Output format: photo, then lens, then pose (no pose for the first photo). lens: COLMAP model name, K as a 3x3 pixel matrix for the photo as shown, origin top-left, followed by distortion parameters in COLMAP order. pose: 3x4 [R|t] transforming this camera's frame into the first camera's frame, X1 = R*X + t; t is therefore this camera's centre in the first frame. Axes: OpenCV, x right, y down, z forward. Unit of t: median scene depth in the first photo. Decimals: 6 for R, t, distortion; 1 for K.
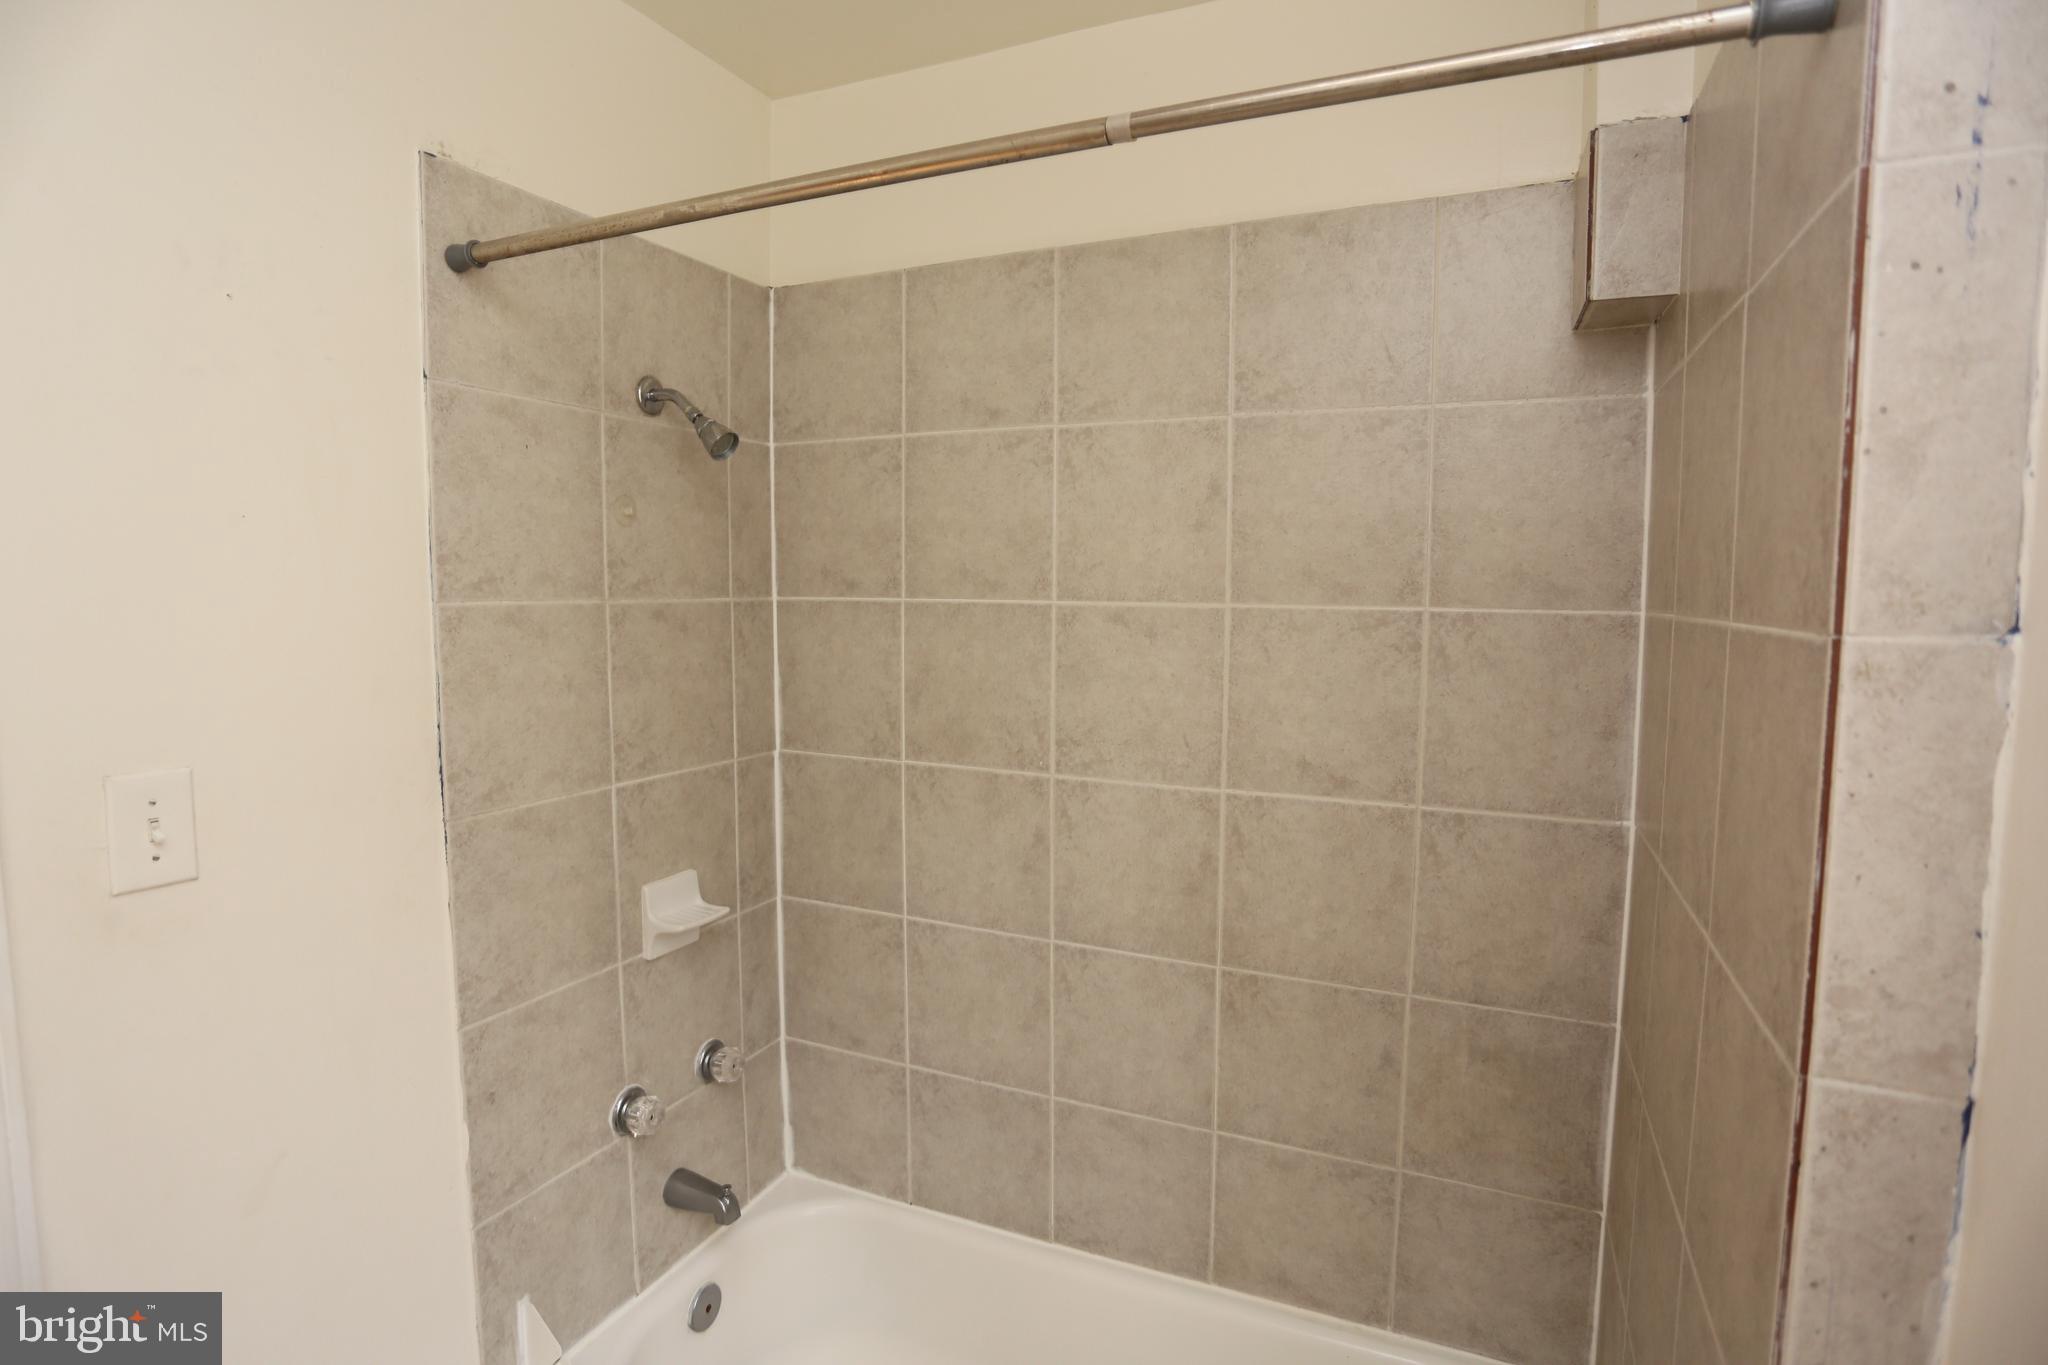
lens RADIAL K [[1039.8, 0, 1033.6], [0, 1039.8, 684.3], [0, 0, 1]] dist [-0.056500, 0.023602]
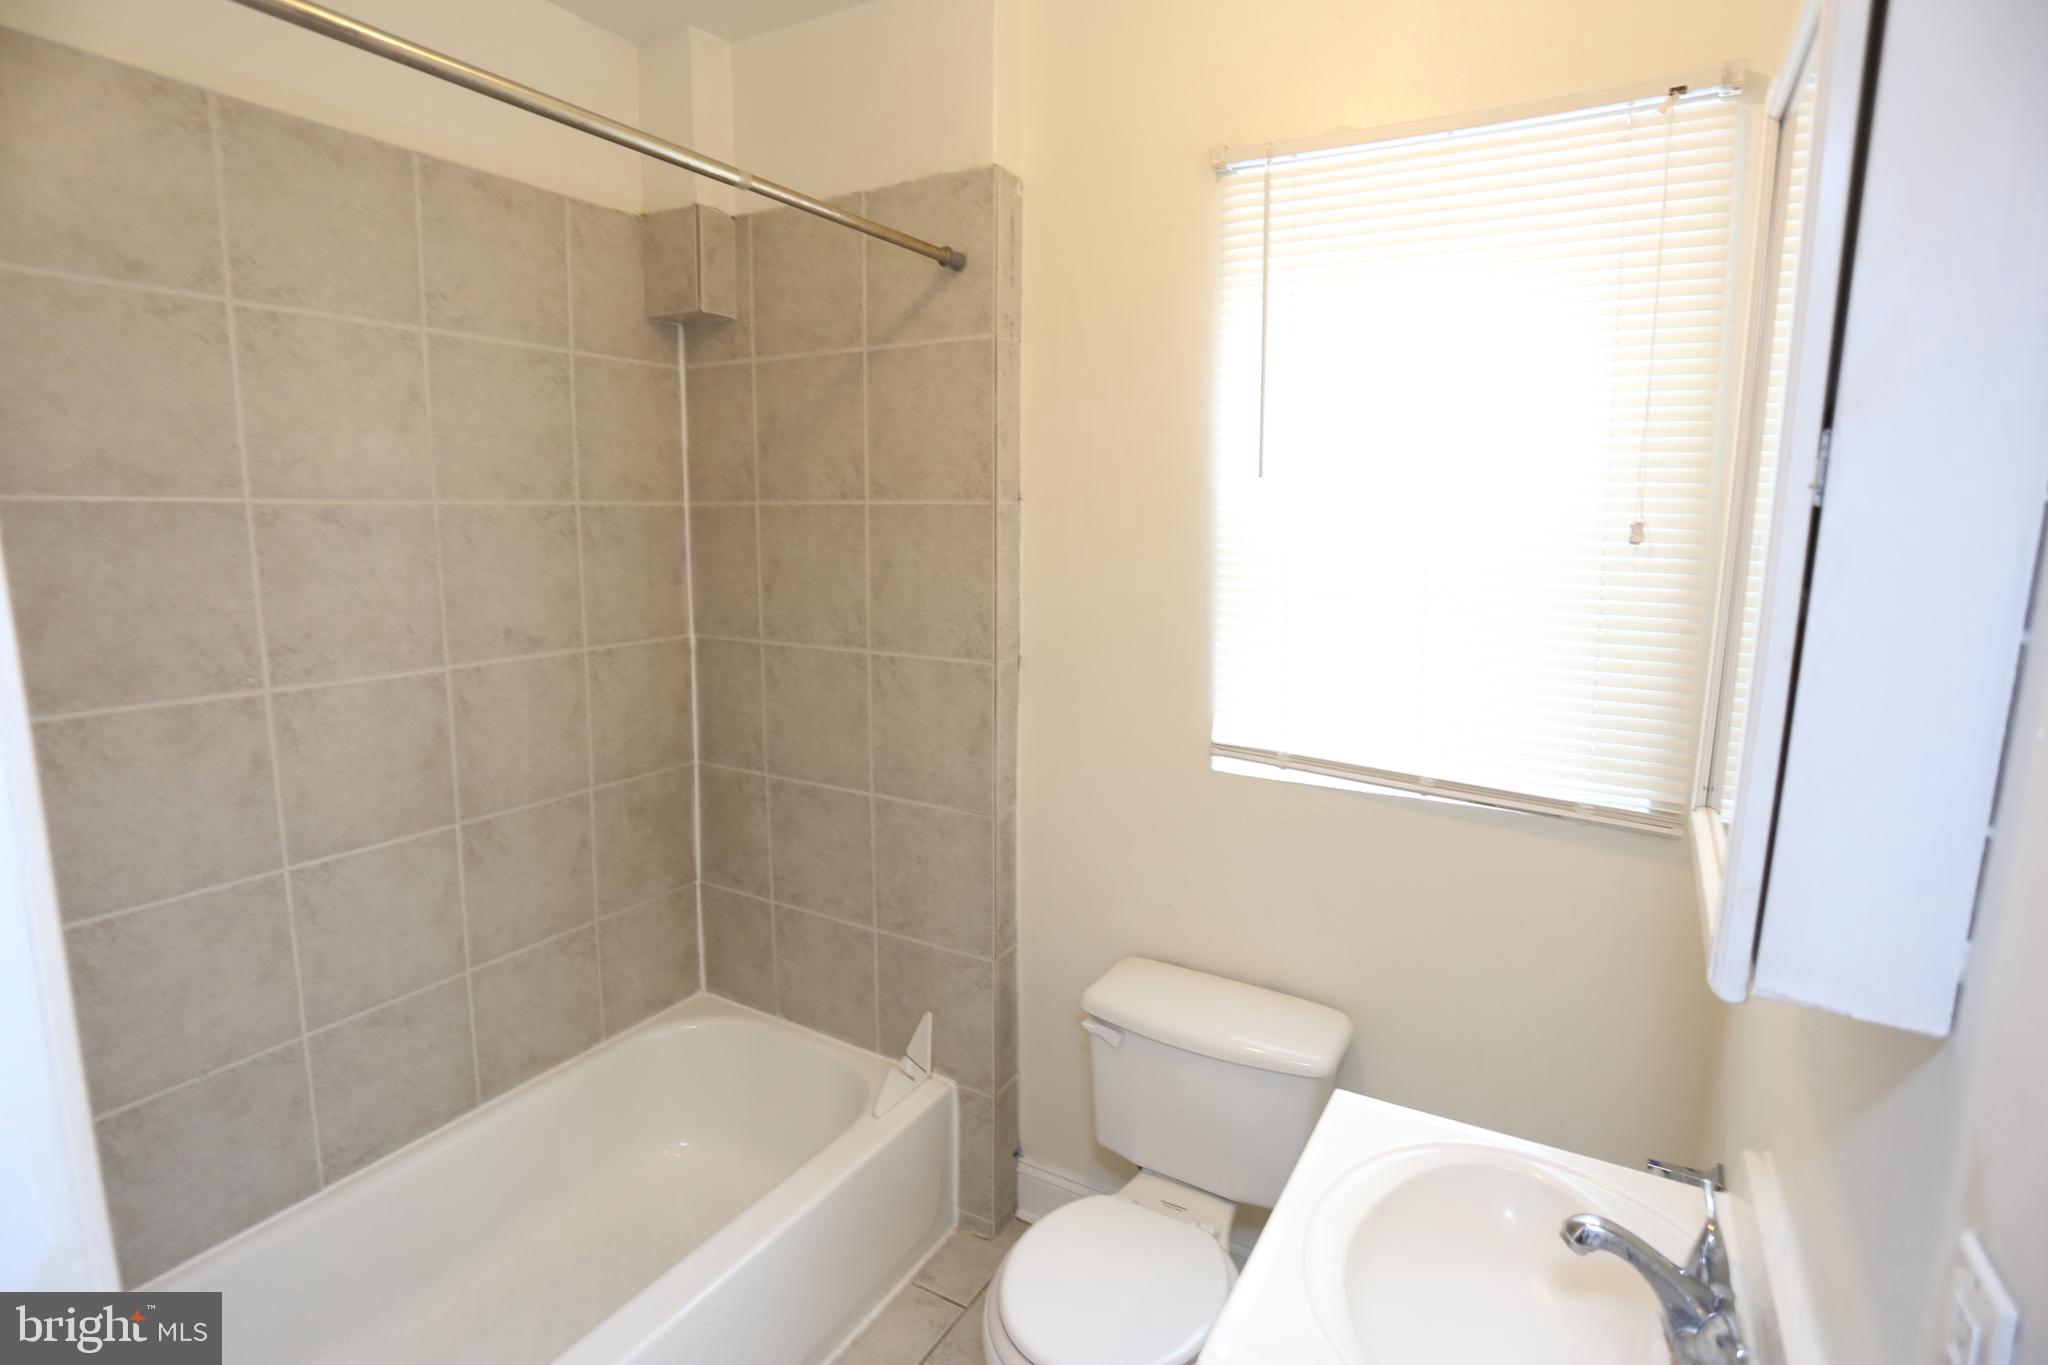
lens RADIAL K [[1039.8, 0, 1015.6], [0, 1039.8, 690.6], [0, 0, 1]] dist [-0.056500, 0.023602]
pose [[0.102595, -0.172204, 0.979704, -0.869235], [0.091089, 0.982389, 0.163137, 0.001534], [-0.990544, 0.072503, 0.116474, 0.263337]]
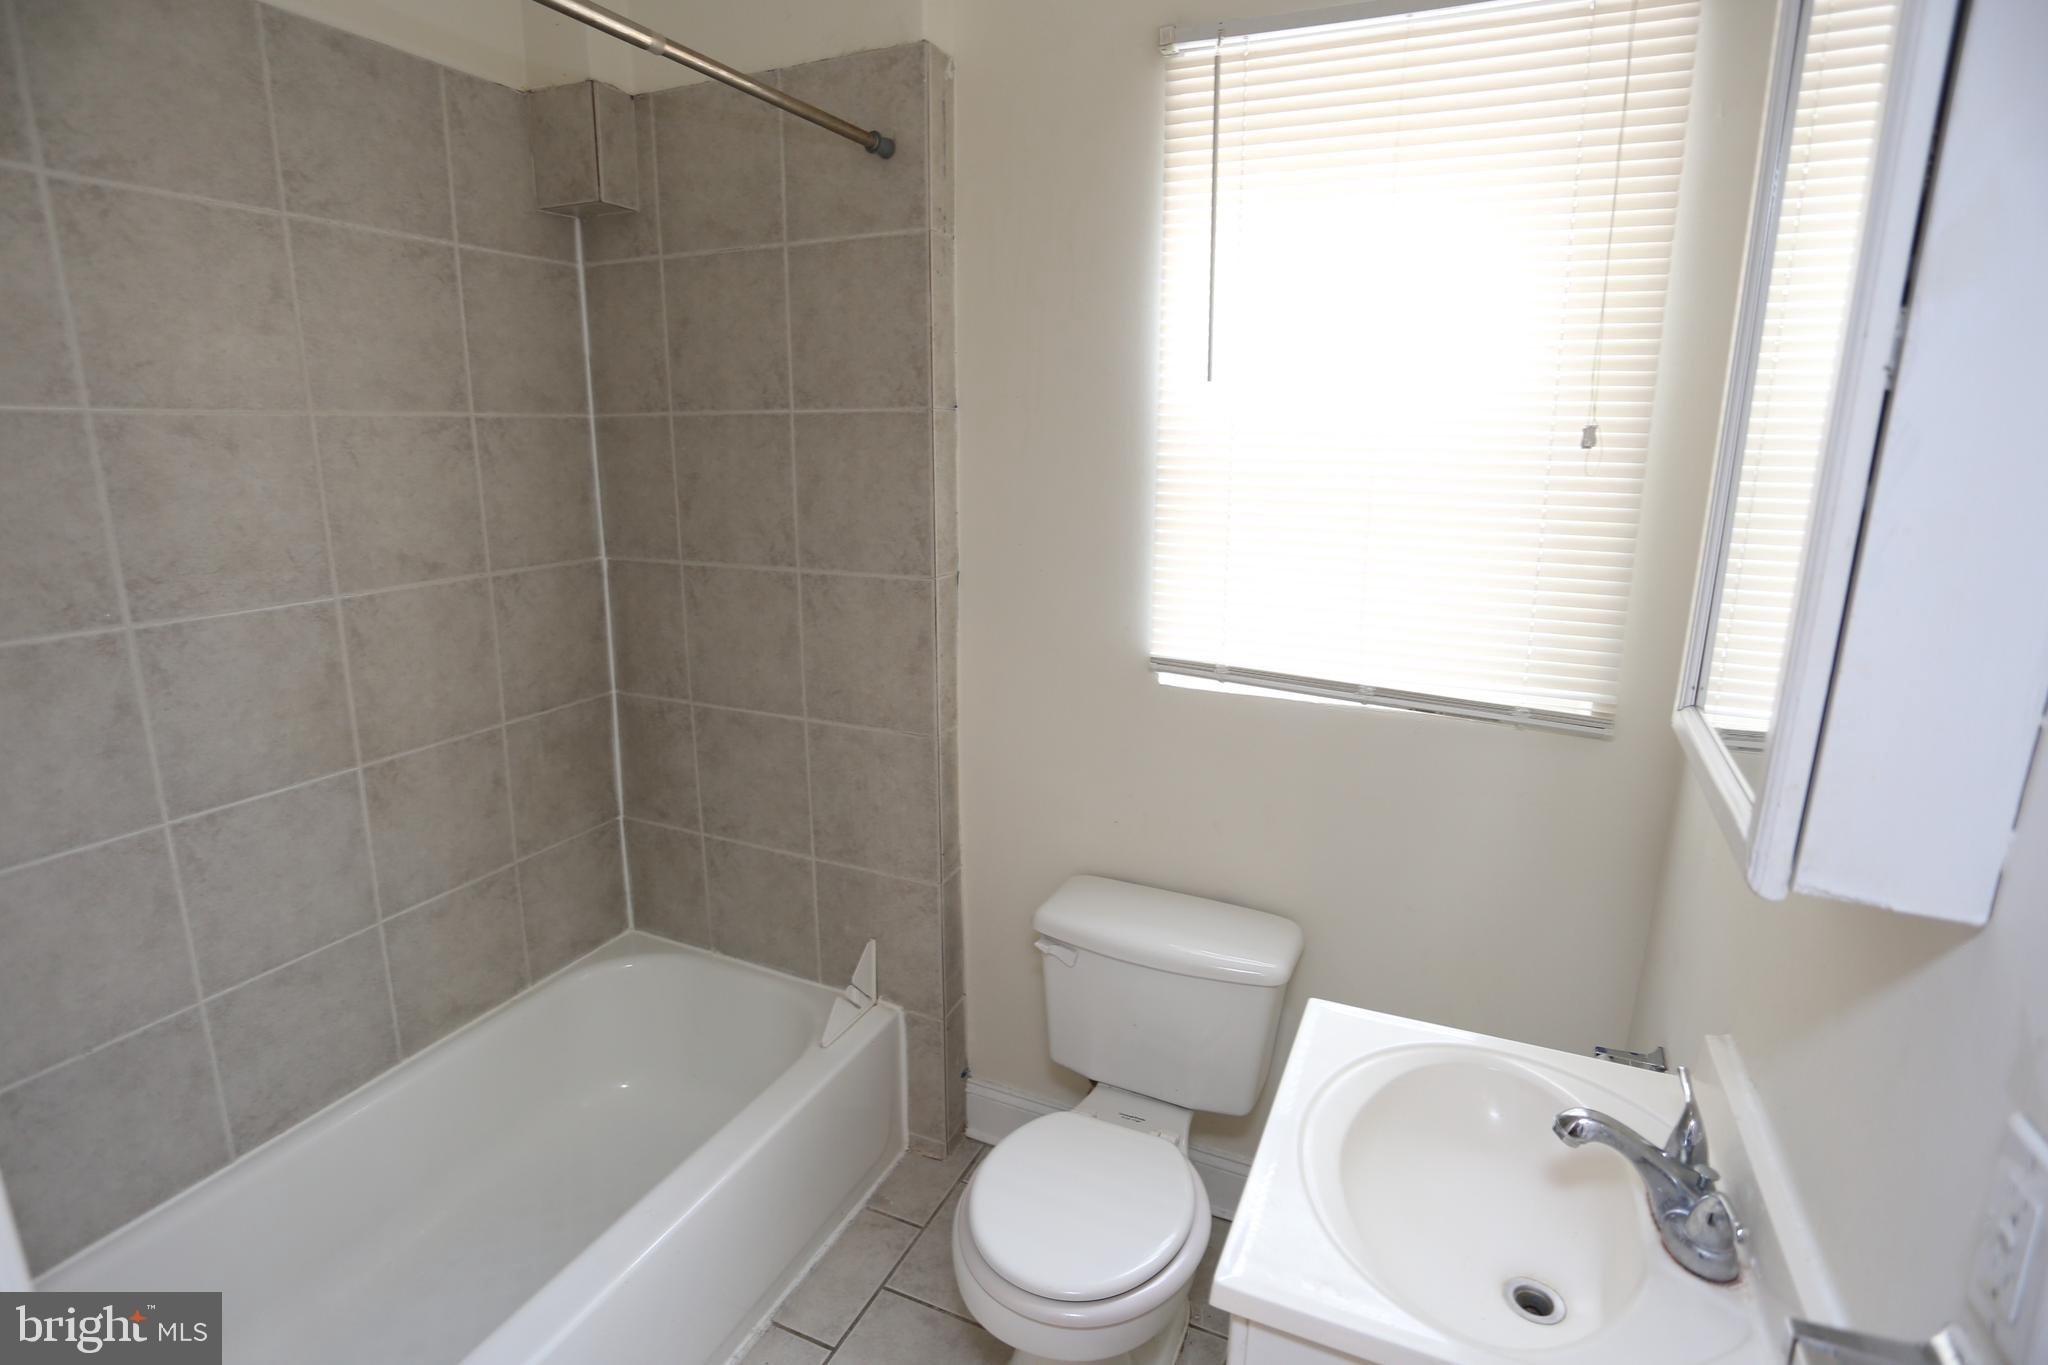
lens RADIAL K [[1039.8, 0, 1021.0], [0, 1039.8, 688.9], [0, 0, 1]] dist [-0.056500, 0.023602]
pose [[0.001850, -0.246151, 0.969230, -0.837169], [0.095345, 0.964859, 0.244859, 0.007827], [-0.995443, 0.091958, 0.025255, 0.310550]]
